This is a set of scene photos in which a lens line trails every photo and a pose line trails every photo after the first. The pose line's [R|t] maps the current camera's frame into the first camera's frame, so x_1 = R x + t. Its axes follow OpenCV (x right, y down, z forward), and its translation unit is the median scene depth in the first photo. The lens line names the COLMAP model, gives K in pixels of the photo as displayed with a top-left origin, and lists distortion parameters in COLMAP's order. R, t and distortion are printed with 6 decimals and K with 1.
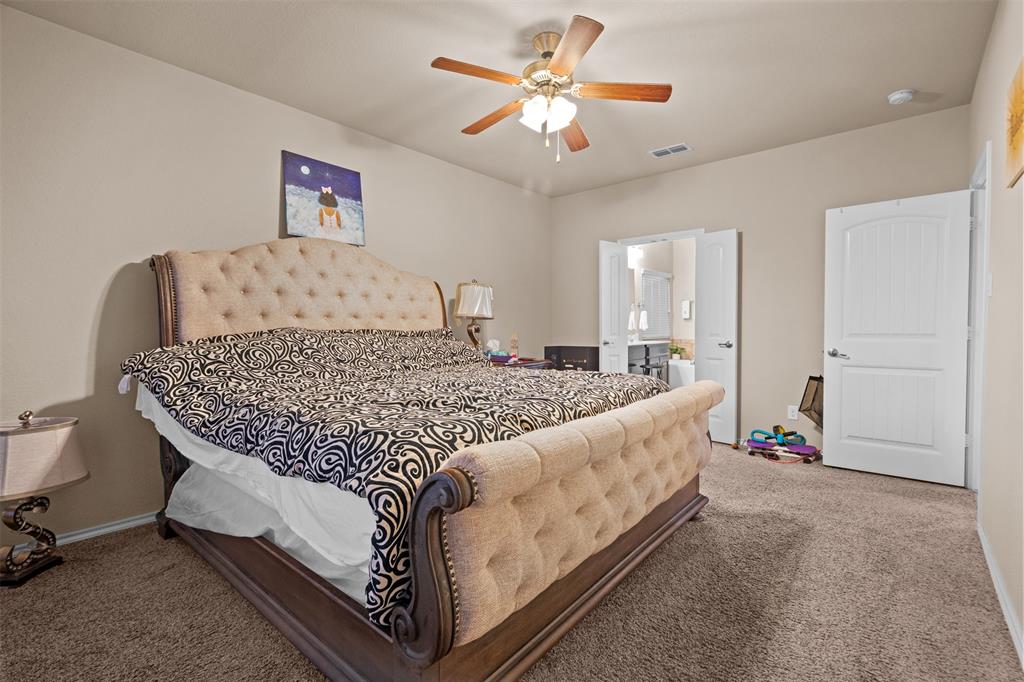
lens RADIAL K [[469.6, 0, 511.6], [0, 469.6, 336.8], [0, 0, 1]] dist [0.000388, 0.000006]
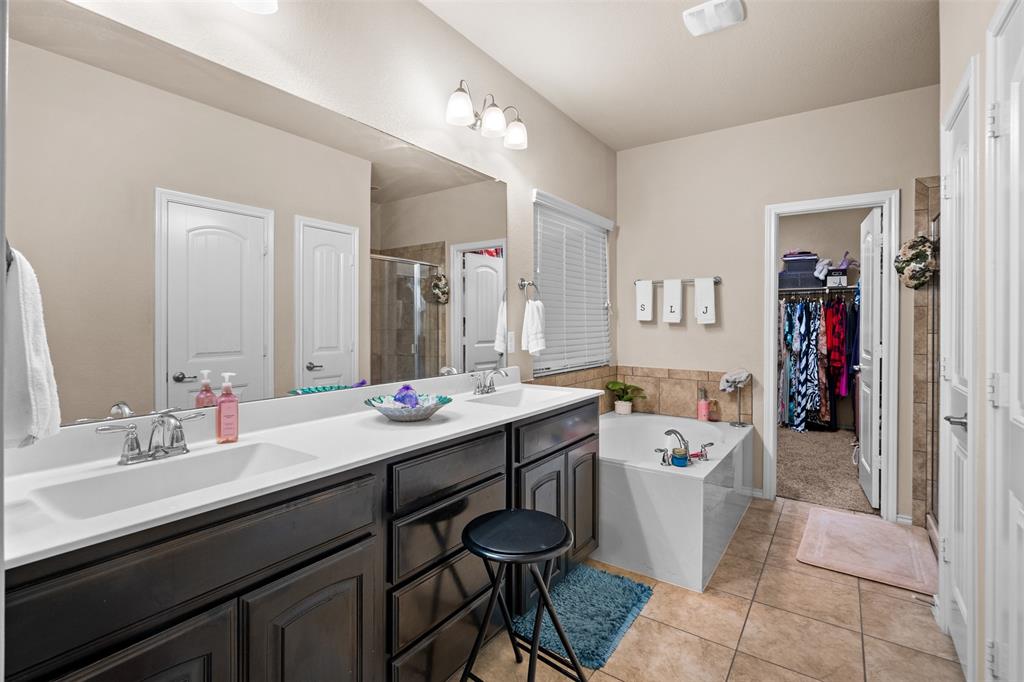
lens RADIAL K [[469.6, 0, 511.9], [0, 469.6, 332.1], [0, 0, 1]] dist [0.000388, 0.000006]
pose [[0.995423, 0.005677, 0.095399, 0.204081], [-0.005177, 0.999972, -0.005493, -0.025464], [-0.095428, 0.004974, 0.995424, 0.570481]]
